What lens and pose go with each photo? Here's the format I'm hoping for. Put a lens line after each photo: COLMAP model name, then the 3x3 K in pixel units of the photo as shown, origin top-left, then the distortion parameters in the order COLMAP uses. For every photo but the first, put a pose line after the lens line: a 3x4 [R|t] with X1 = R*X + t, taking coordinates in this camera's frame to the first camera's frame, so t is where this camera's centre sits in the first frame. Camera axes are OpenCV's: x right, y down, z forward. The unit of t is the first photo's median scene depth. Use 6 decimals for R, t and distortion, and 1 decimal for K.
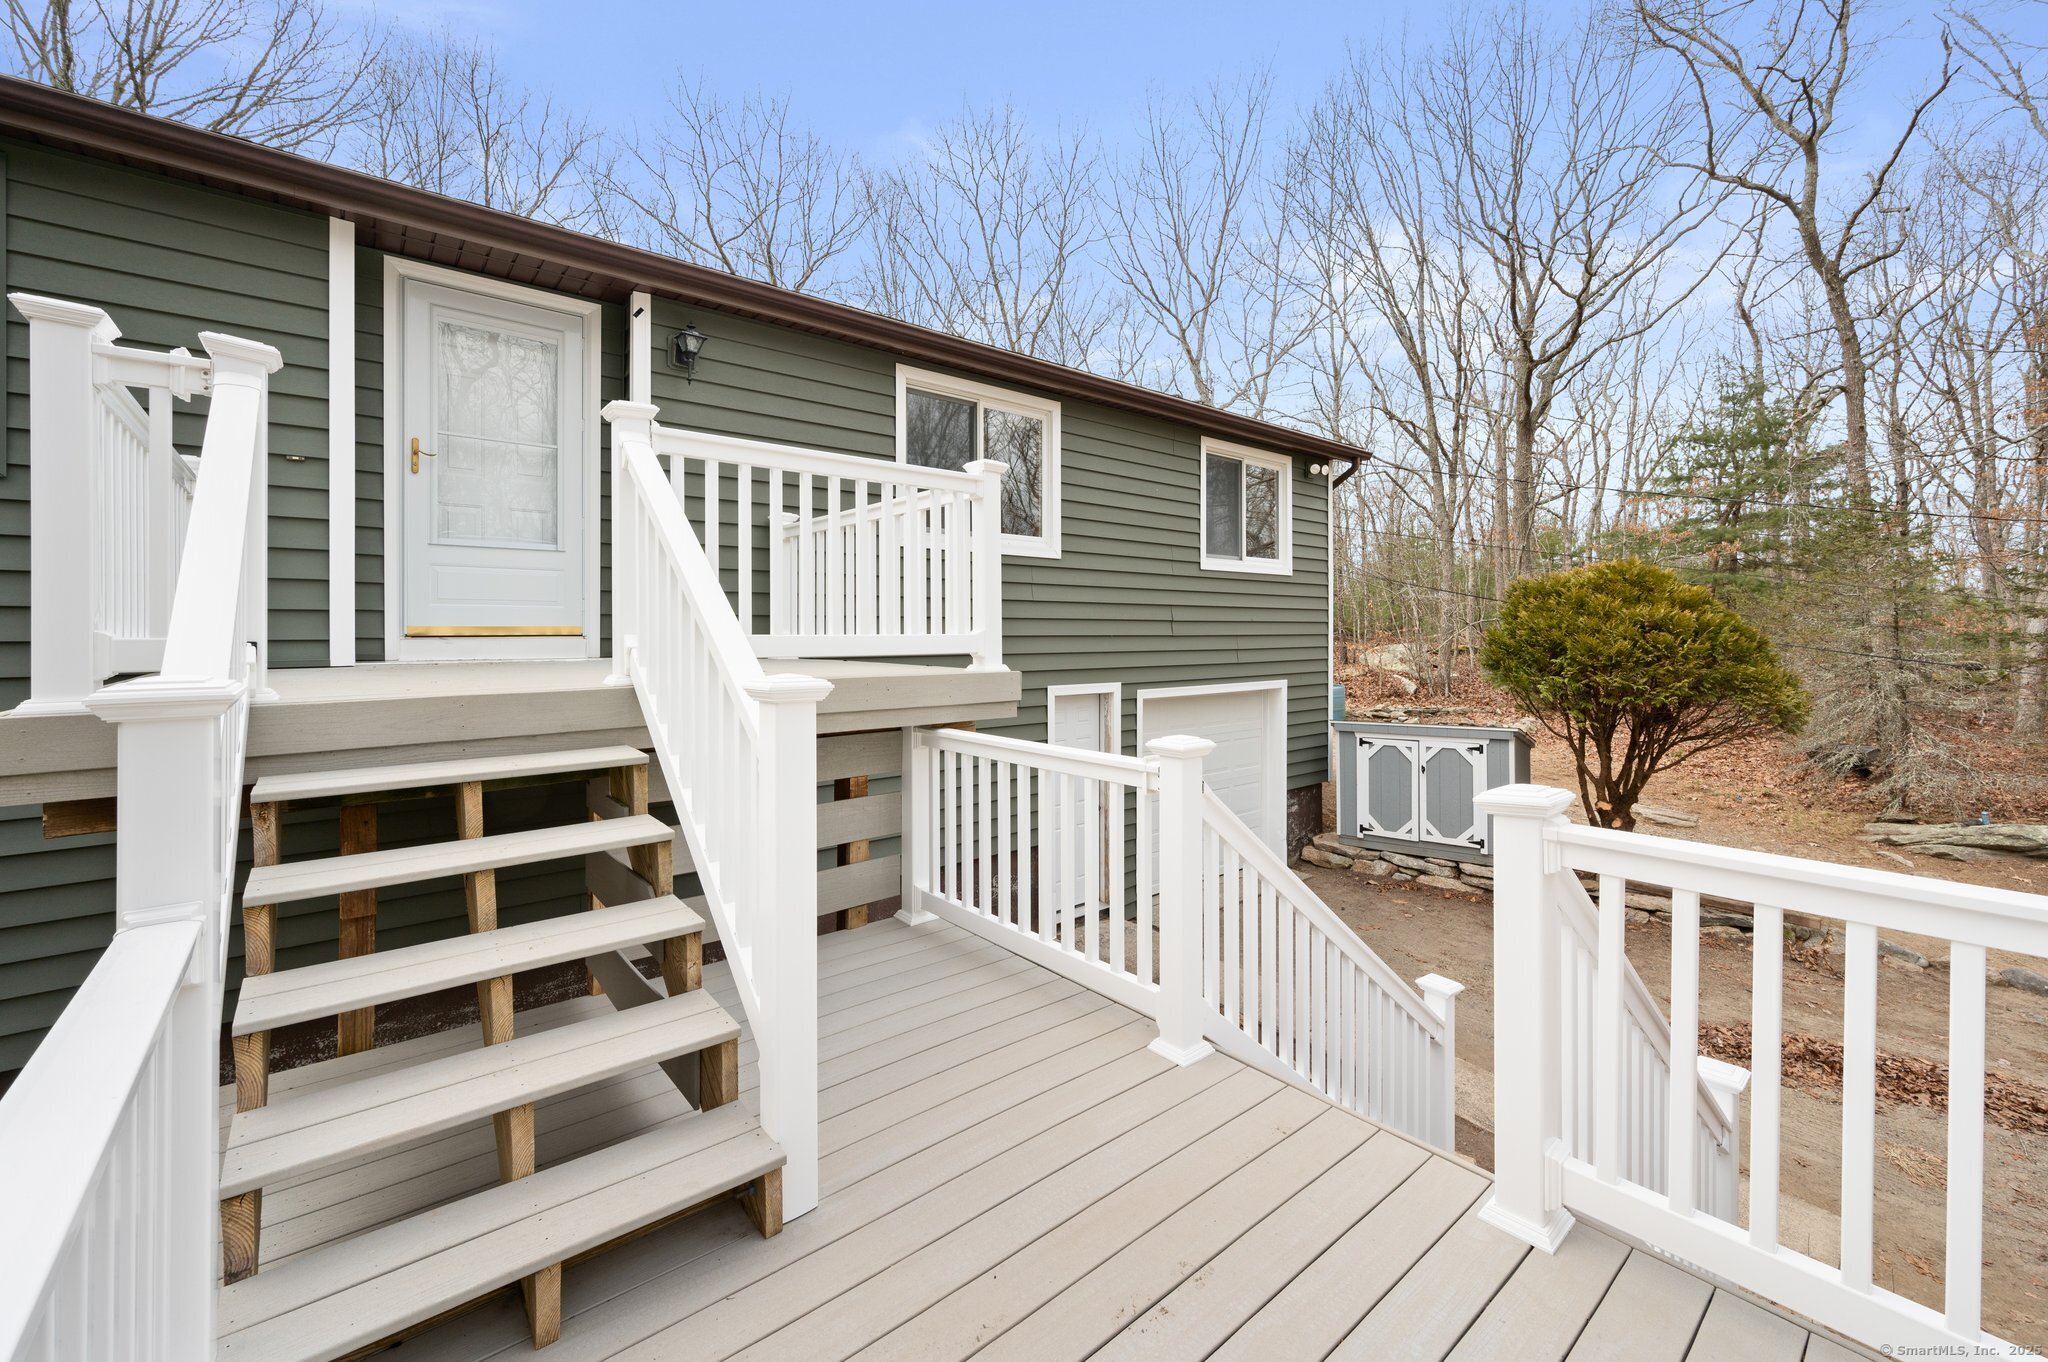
lens RADIAL K [[826.4, 0, 1020.8], [0, 826.4, 630.0], [0, 0, 1]] dist [-0.002246, -0.000014]
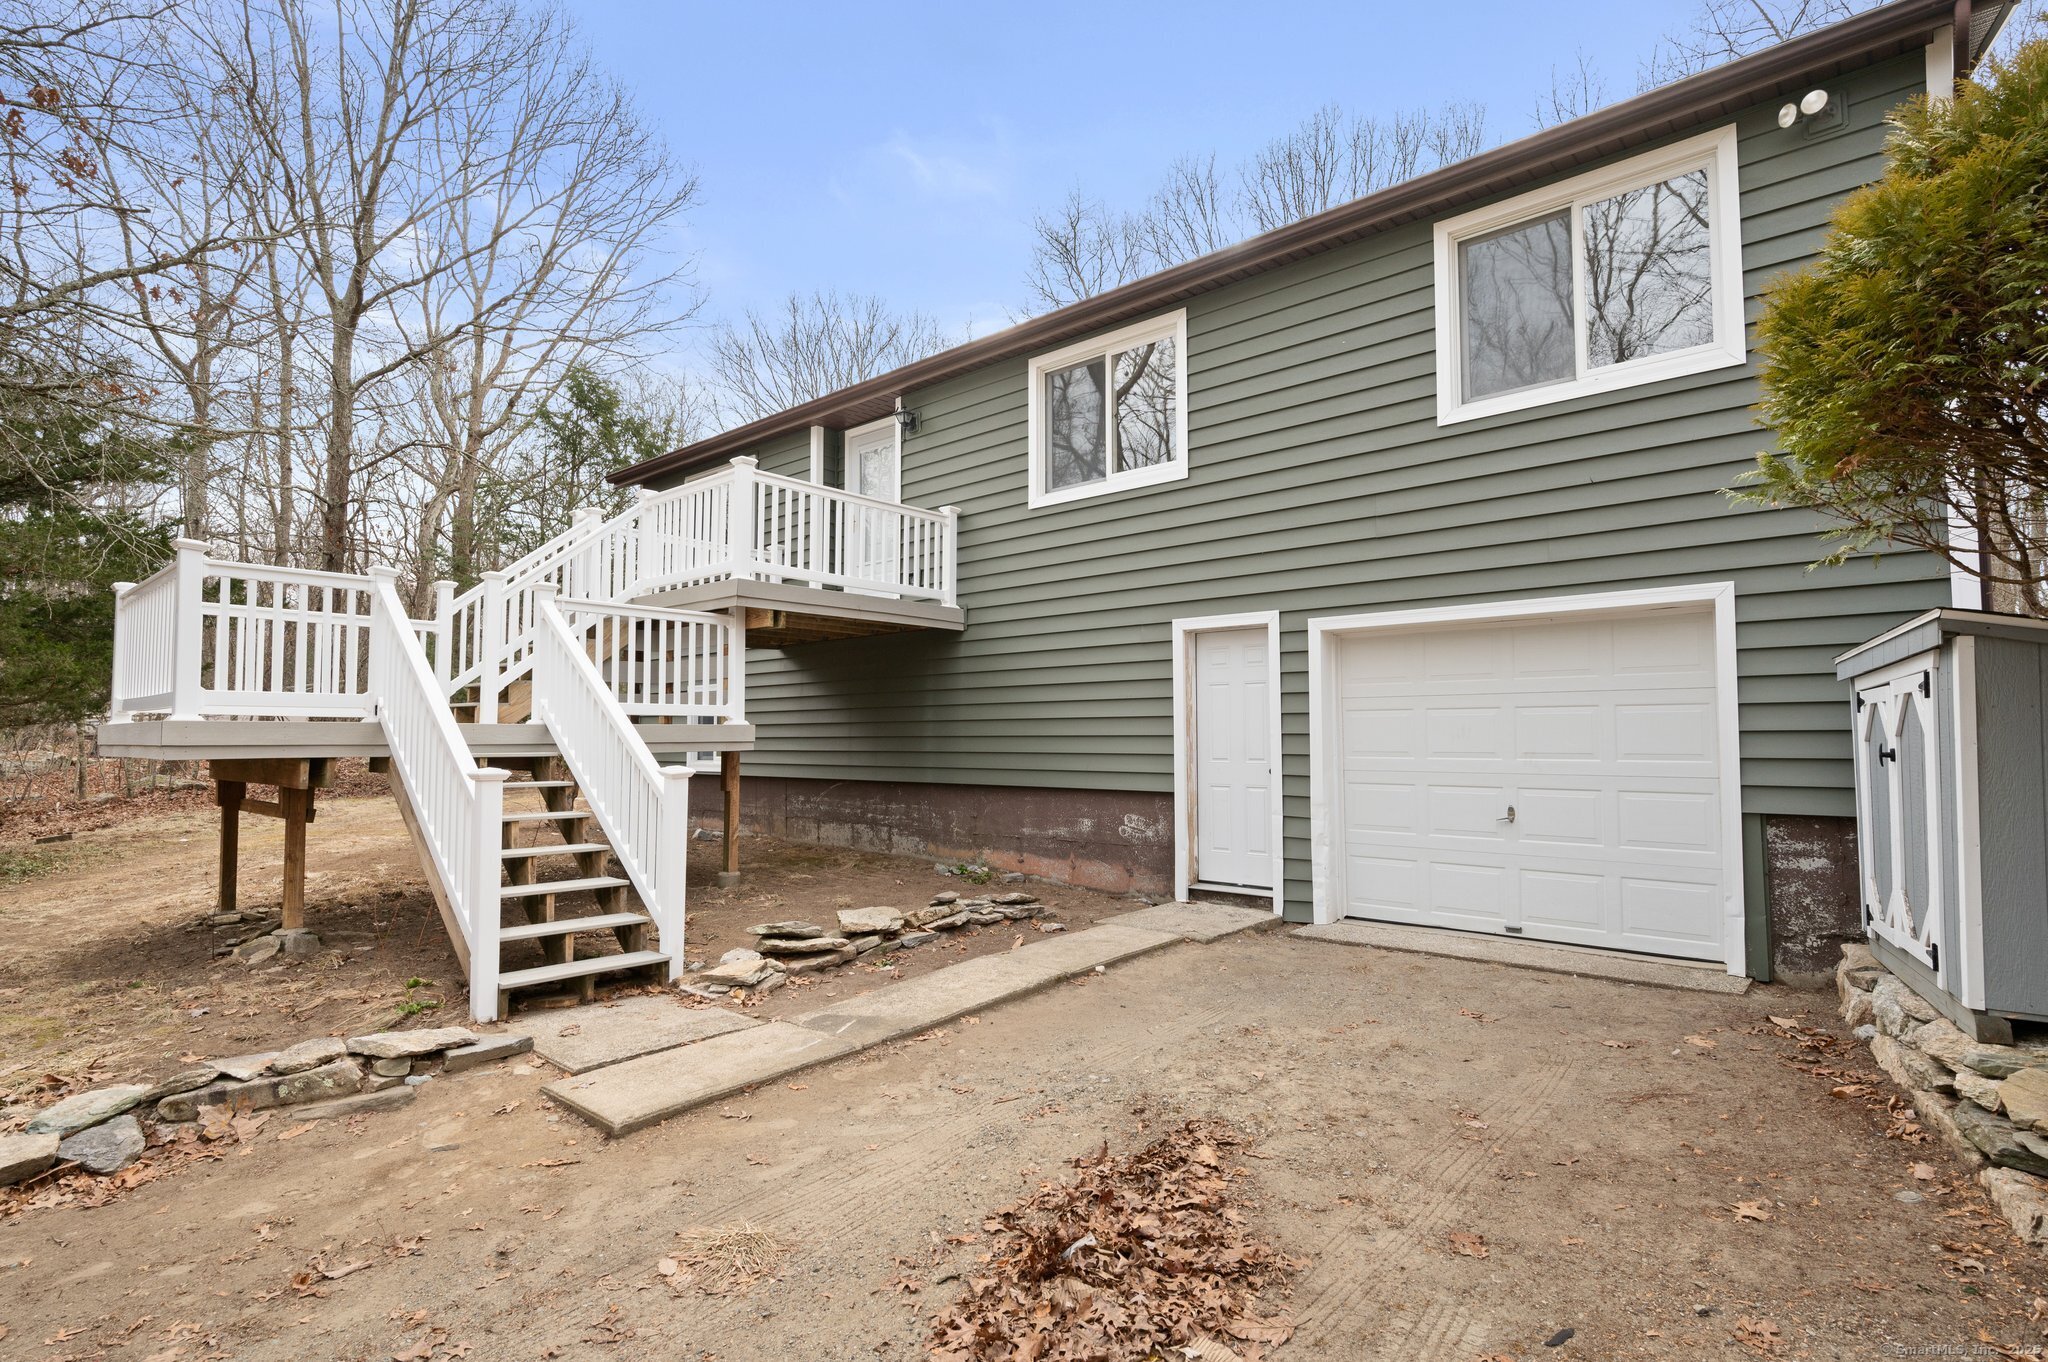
lens RADIAL K [[986.9, 0, 1027.2], [0, 986.9, 688.4], [0, 0, 1]] dist [-0.005107, -0.000634]
pose [[0.162782, -0.047215, -0.985532, 0.971531], [0.005509, 0.998882, -0.046945, 0.174760], [0.986647, 0.002212, 0.162860, 0.596118]]
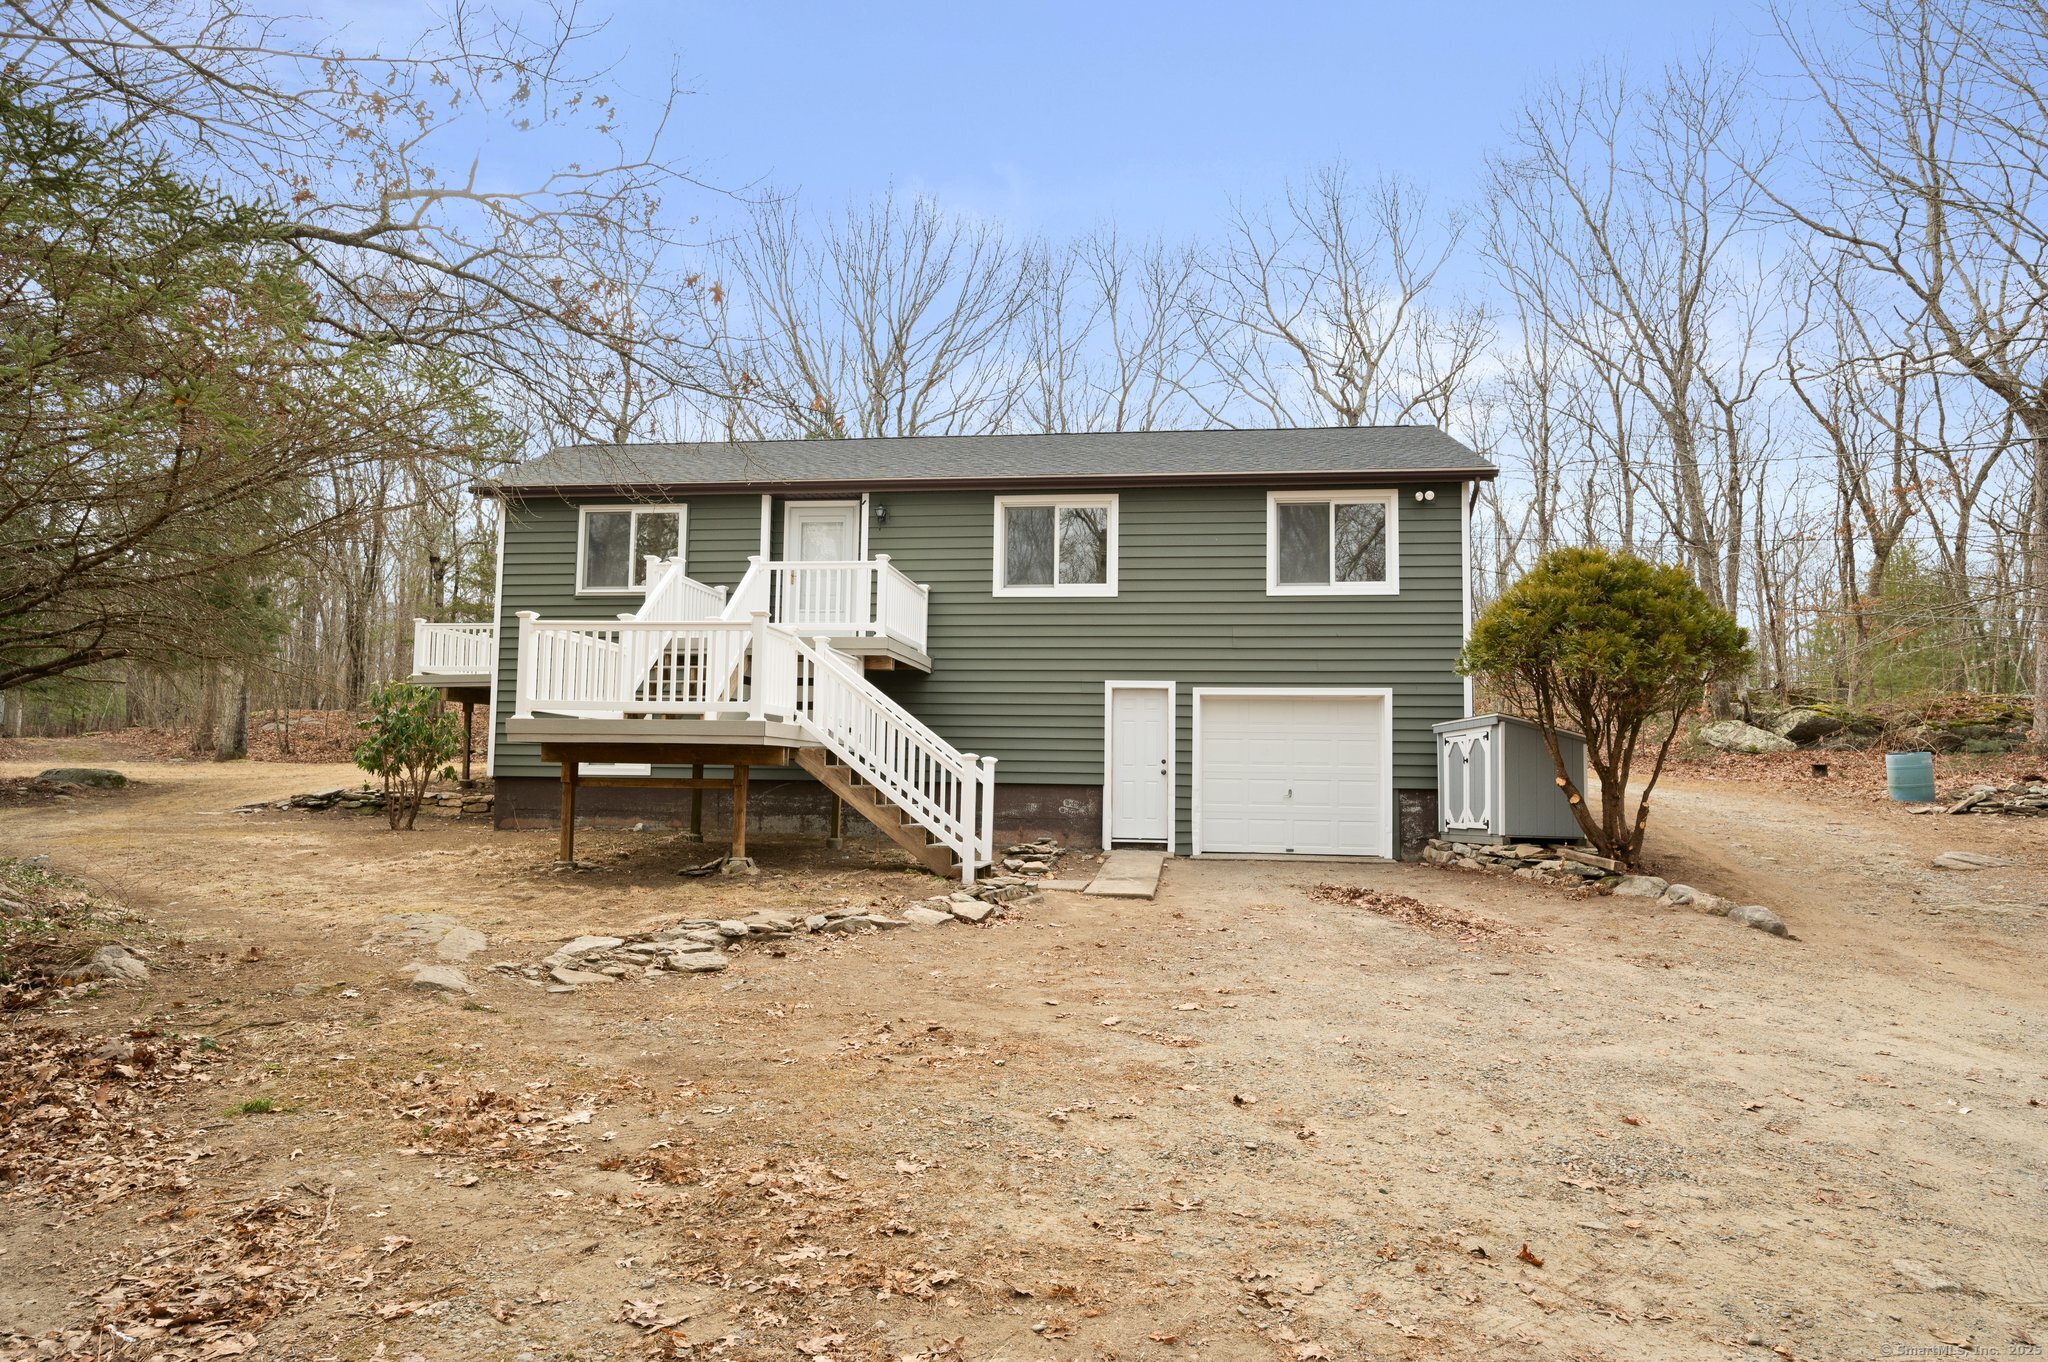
lens RADIAL K [[1198.0, 0, 1023.2], [0, 1198.0, 682.6], [0, 0, 1]] dist [-0.001726, -0.000088]
pose [[0.676597, -0.044190, -0.735026, 1.391217], [-0.014060, 0.997240, -0.072896, 0.210491], [0.736219, 0.059655, 0.674109, -0.533469]]
